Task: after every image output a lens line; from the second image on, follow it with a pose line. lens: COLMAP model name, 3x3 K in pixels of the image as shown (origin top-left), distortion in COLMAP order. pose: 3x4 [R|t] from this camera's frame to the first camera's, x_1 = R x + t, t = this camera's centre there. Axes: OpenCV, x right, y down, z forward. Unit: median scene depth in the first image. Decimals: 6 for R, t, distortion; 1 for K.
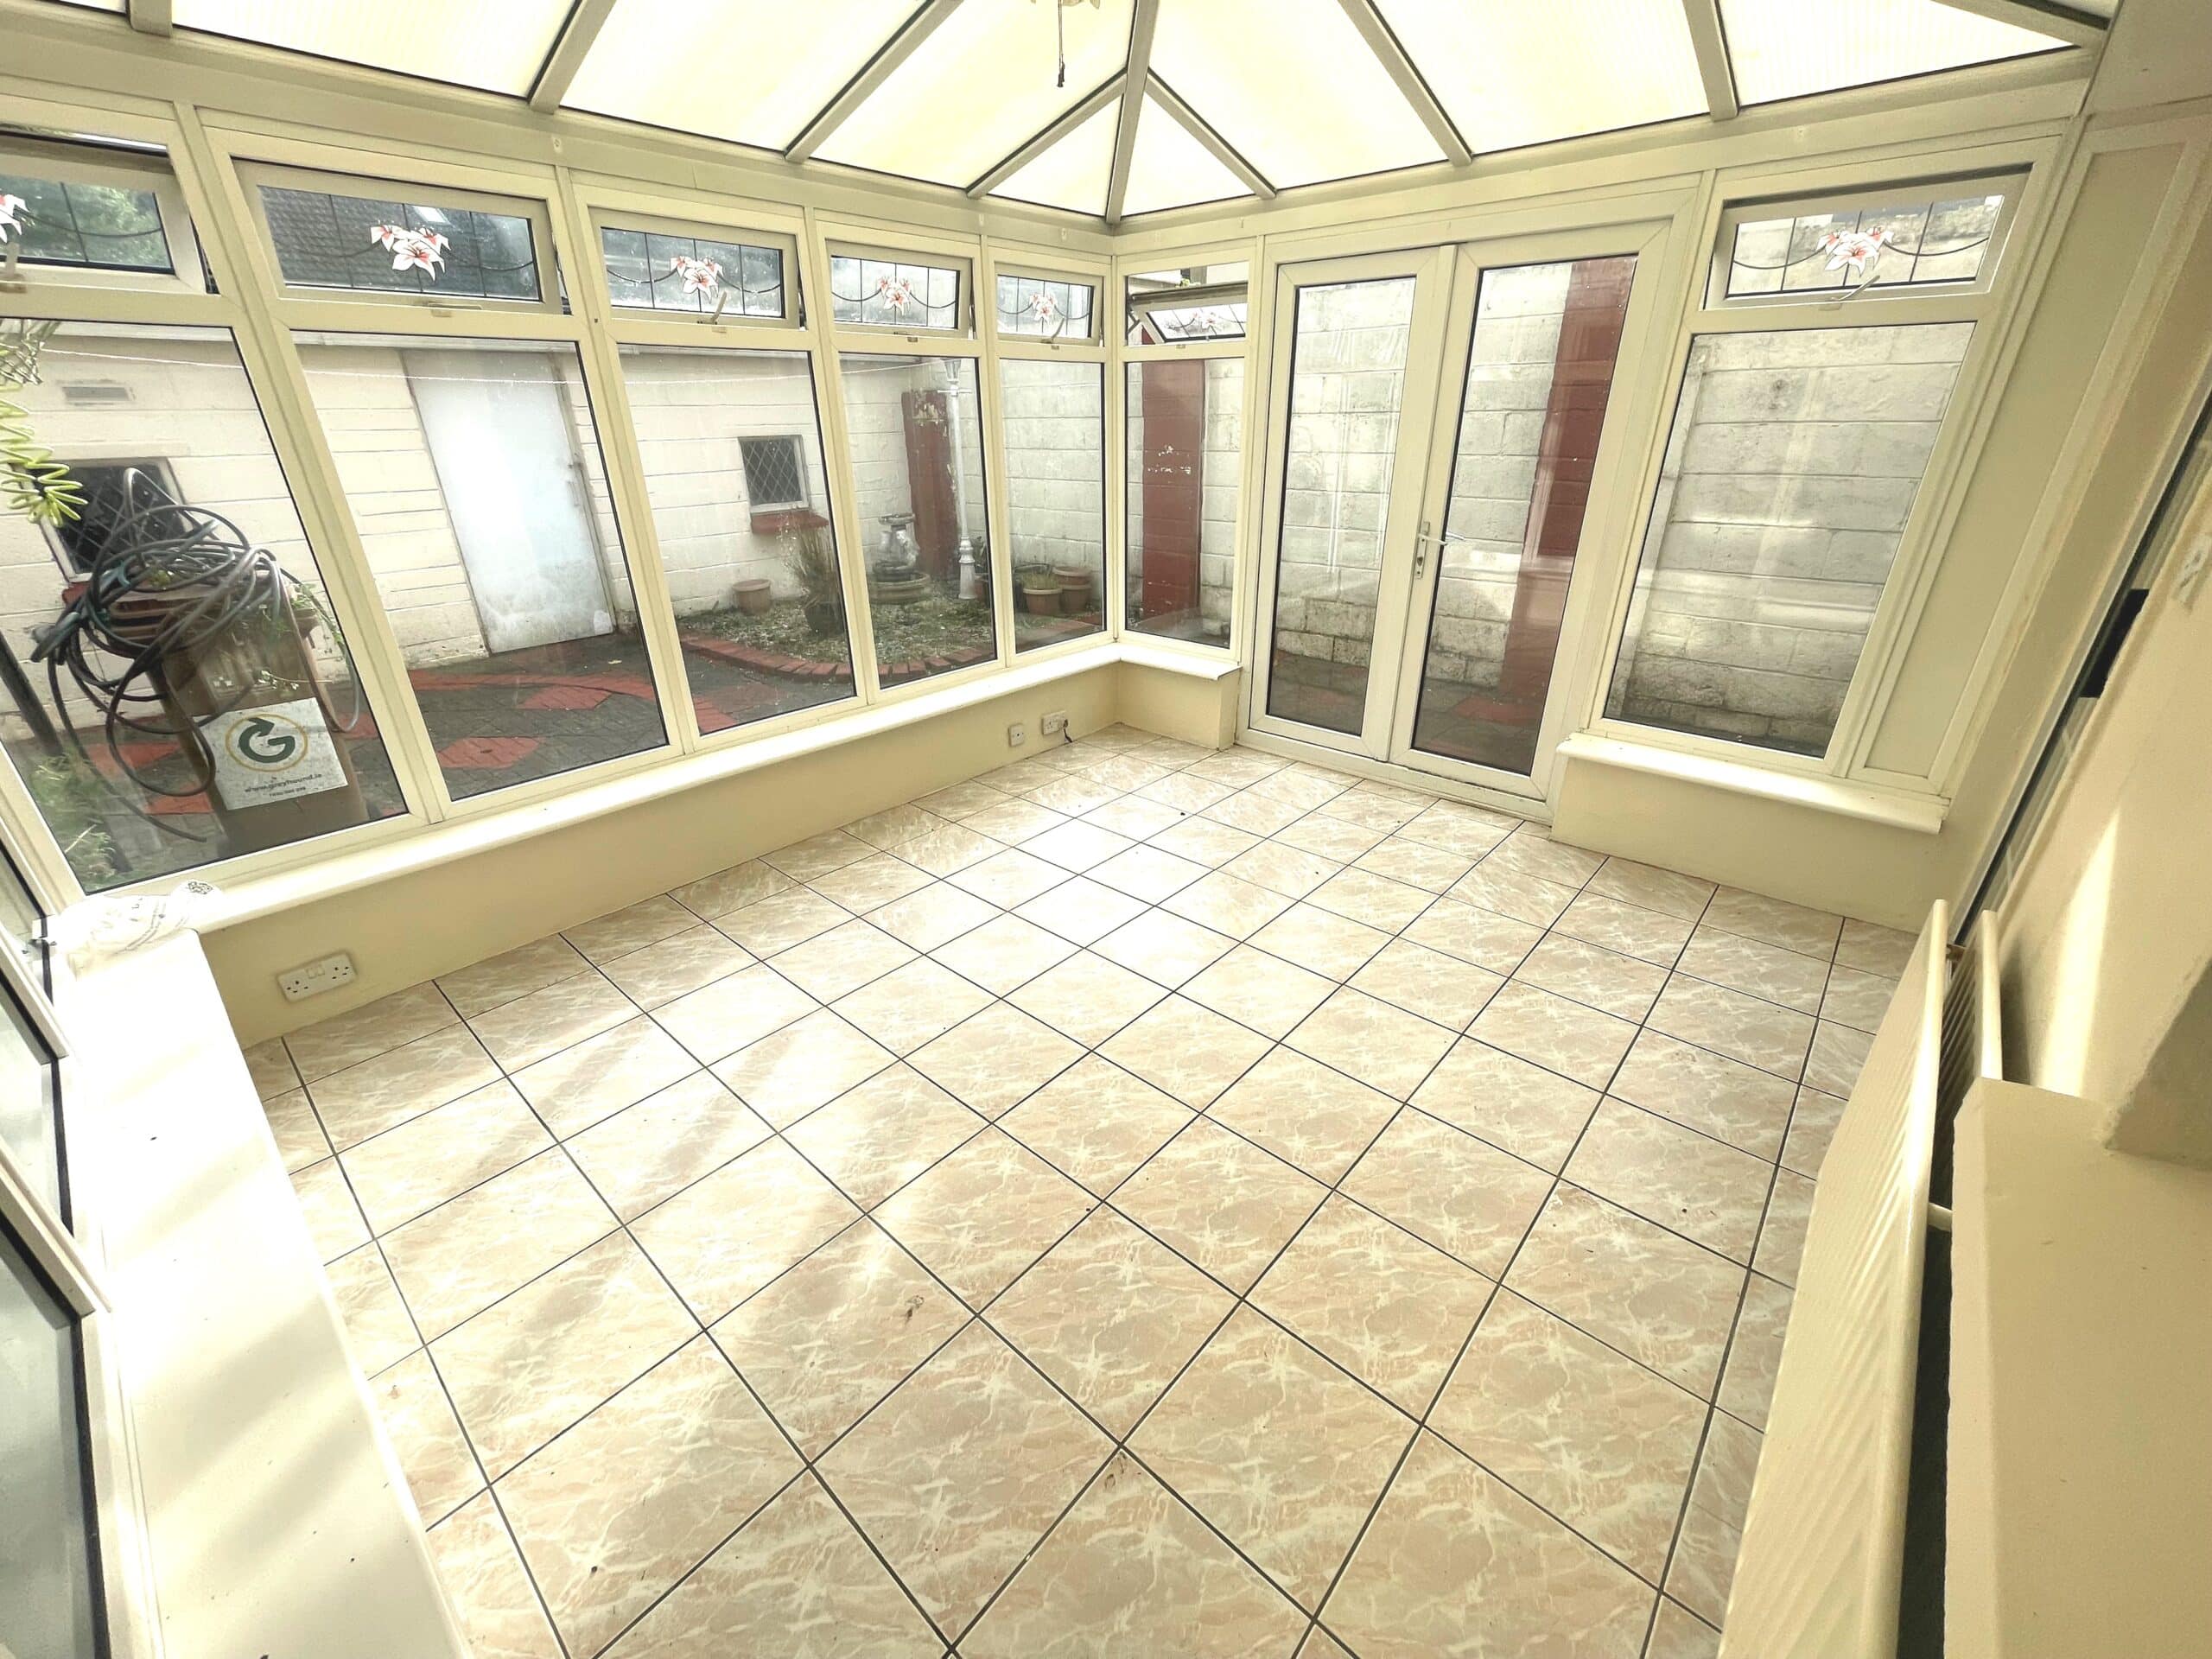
lens RADIAL K [[898.8, 0, 1102.1], [0, 898.8, 835.9], [0, 0, 1]] dist [-0.000796, 0.000128]
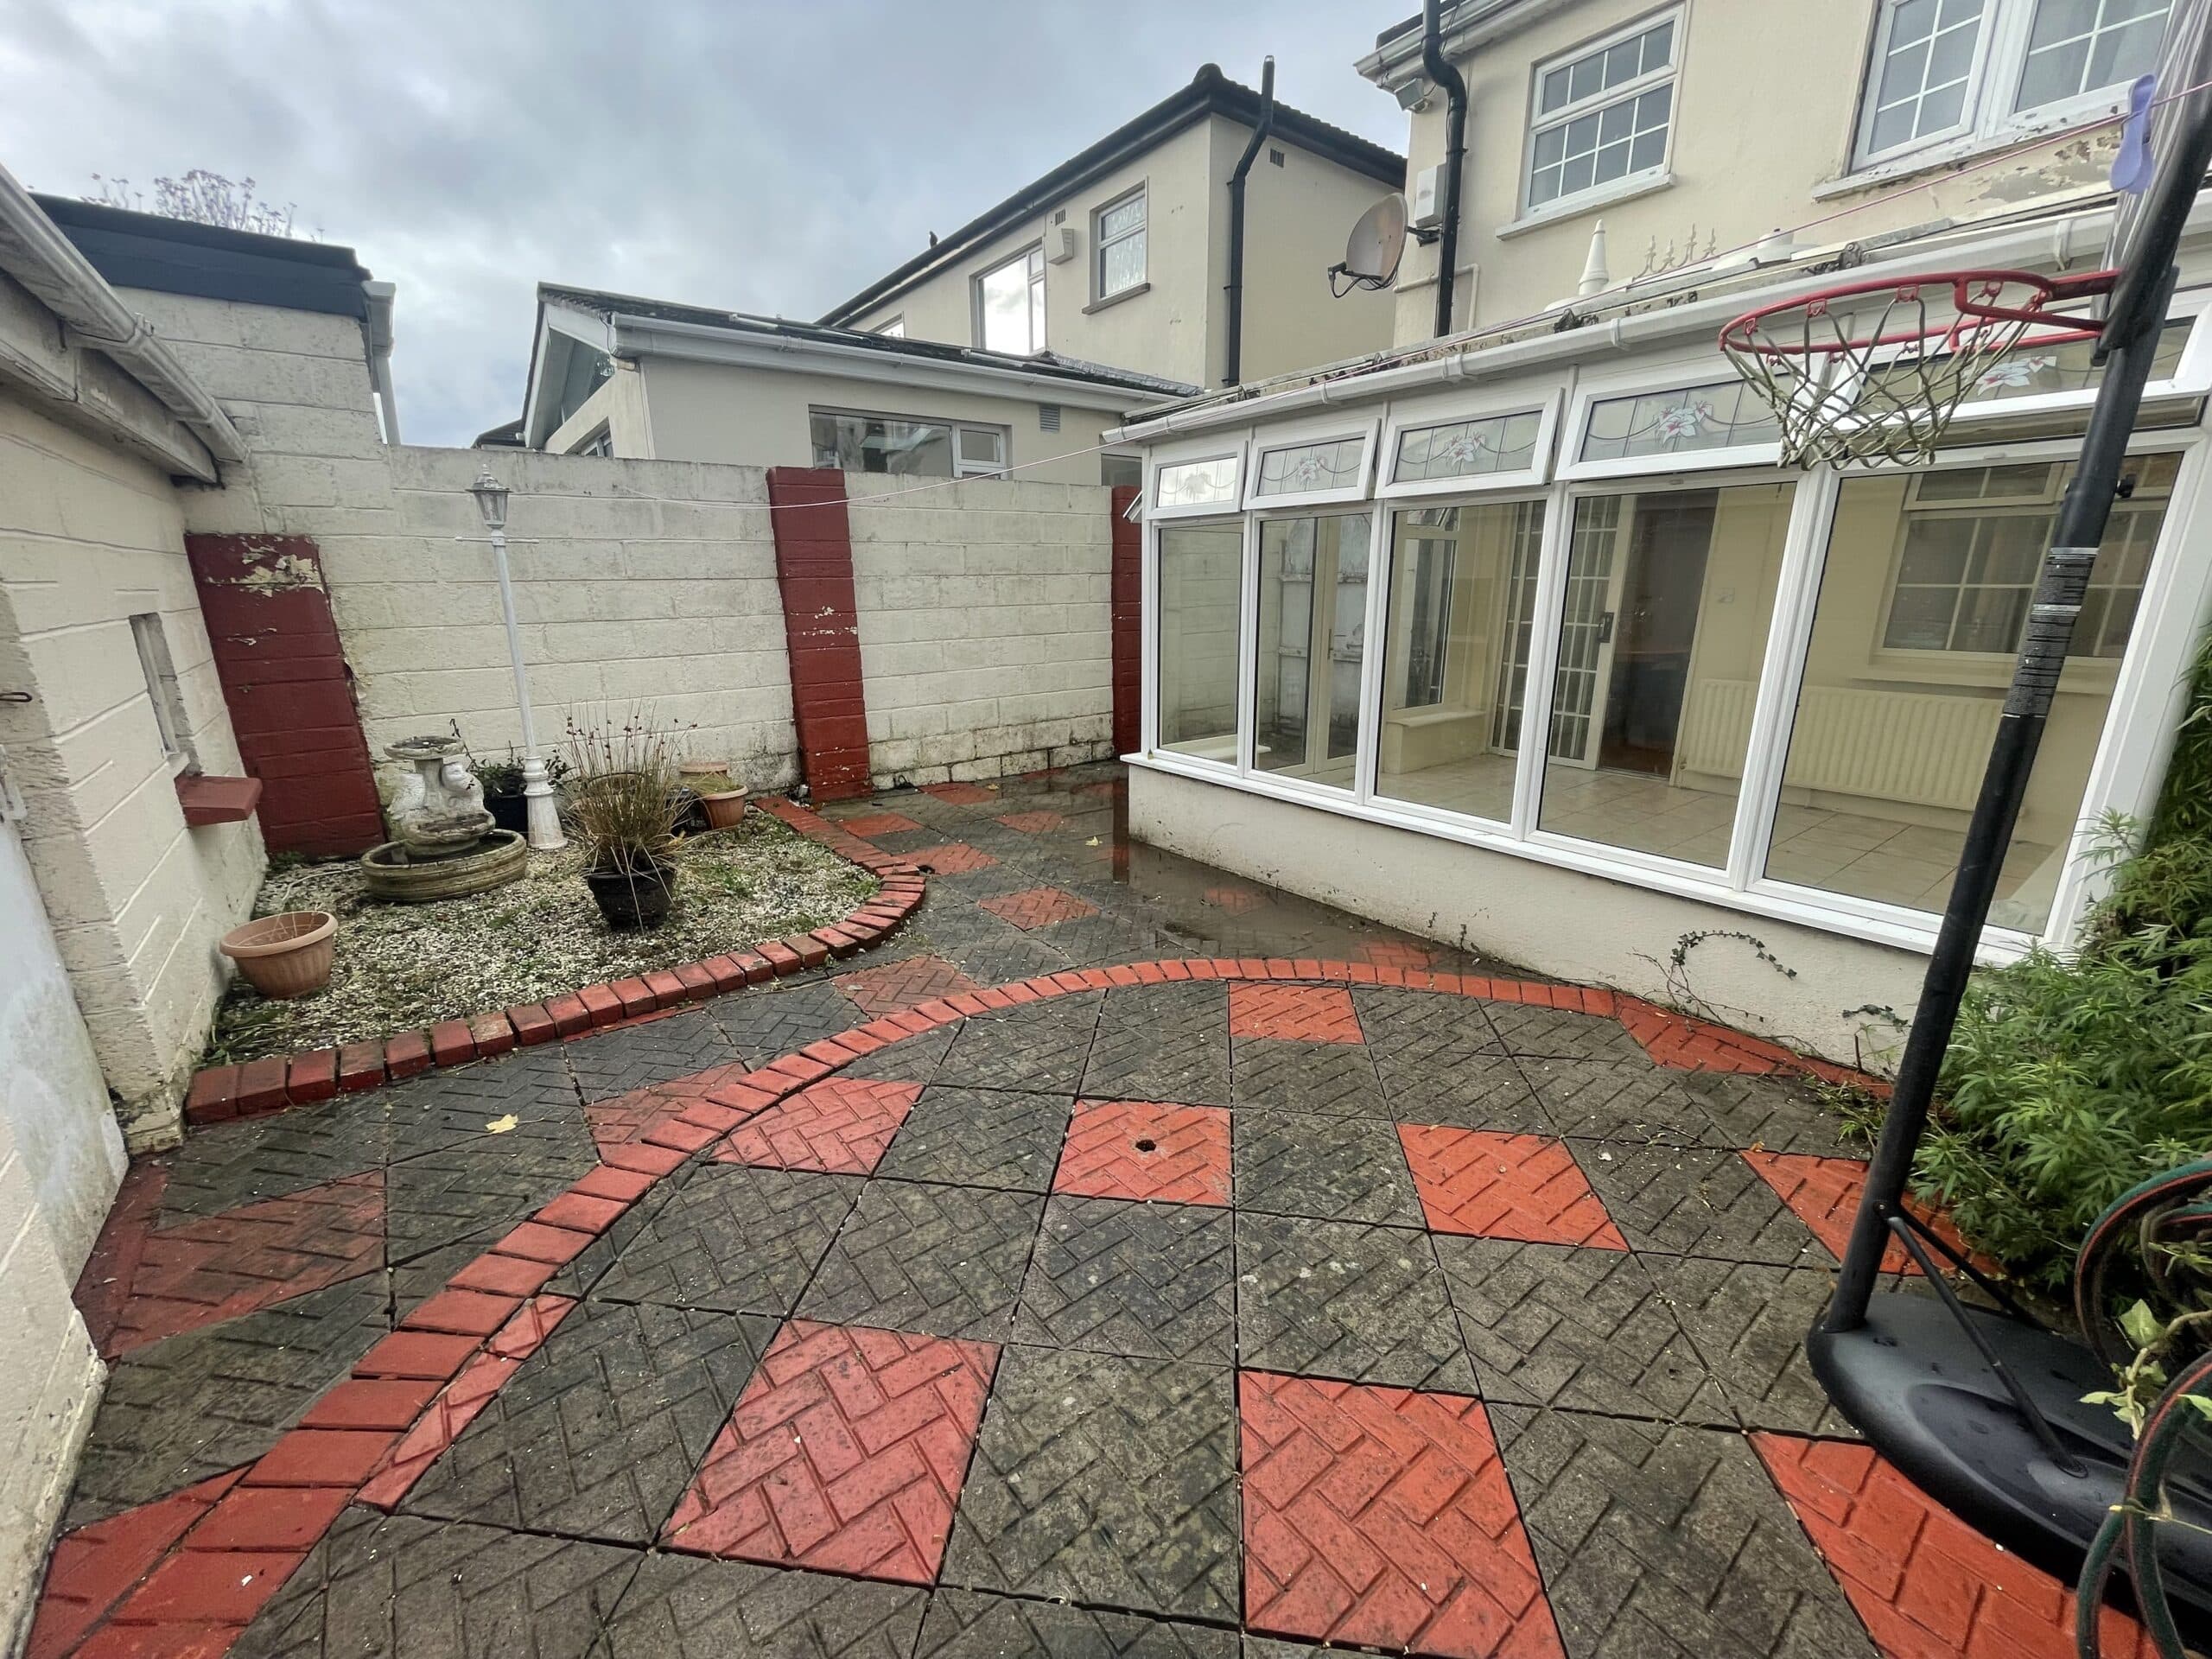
lens RADIAL K [[898.8, 0, 1101.9], [0, 898.8, 829.6], [0, 0, 1]] dist [-0.000796, 0.000128]
pose [[0.183236, -0.257064, 0.948864, -0.974144], [0.419256, 0.893462, 0.161092, -0.306040], [-0.889185, 0.368299, 0.271490, 0.679544]]
